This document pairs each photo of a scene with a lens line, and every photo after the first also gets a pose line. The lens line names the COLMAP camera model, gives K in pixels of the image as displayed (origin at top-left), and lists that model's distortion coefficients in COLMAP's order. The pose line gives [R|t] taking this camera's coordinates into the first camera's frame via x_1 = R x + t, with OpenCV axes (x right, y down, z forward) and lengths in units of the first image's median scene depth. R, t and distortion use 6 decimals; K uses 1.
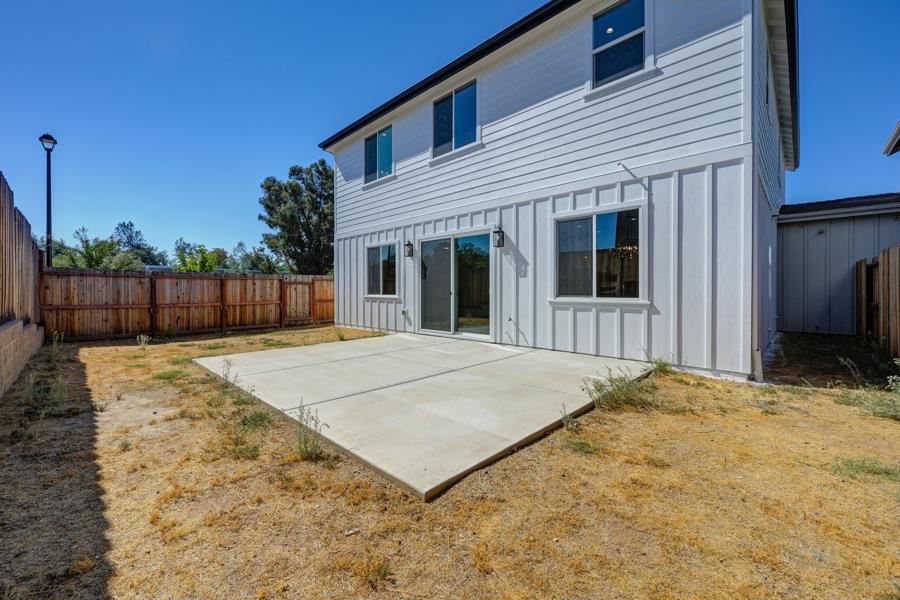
lens RADIAL K [[354.8, 0, 452.3], [0, 354.8, 293.8], [0, 0, 1]] dist [0.001789, -0.000420]
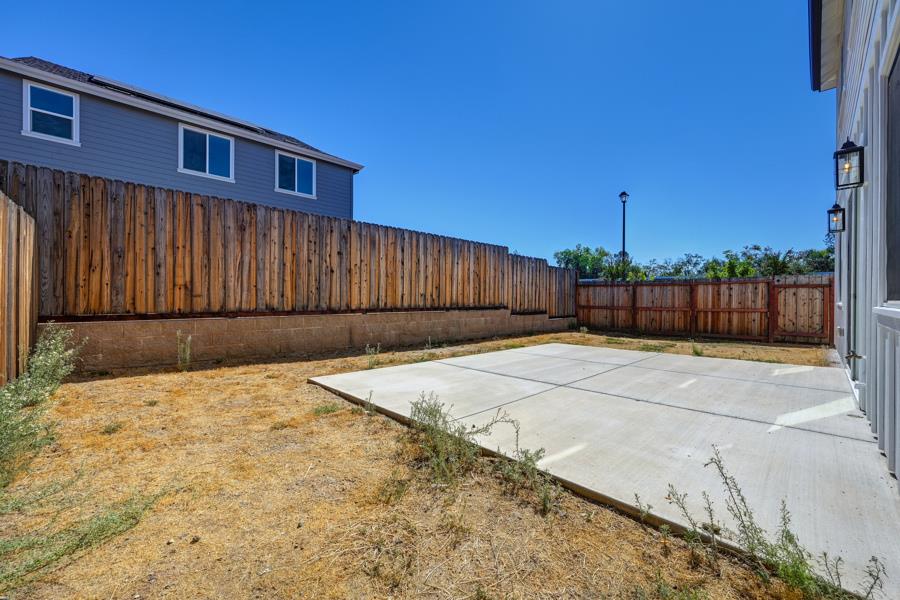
lens RADIAL K [[354.8, 0, 452.7], [0, 354.8, 299.2], [0, 0, 1]] dist [0.001789, -0.000420]
pose [[-0.015943, 0.005635, -0.999857, 0.378507], [-0.012097, 0.999910, 0.005828, 0.001942], [0.999800, 0.012188, -0.015873, 0.336877]]
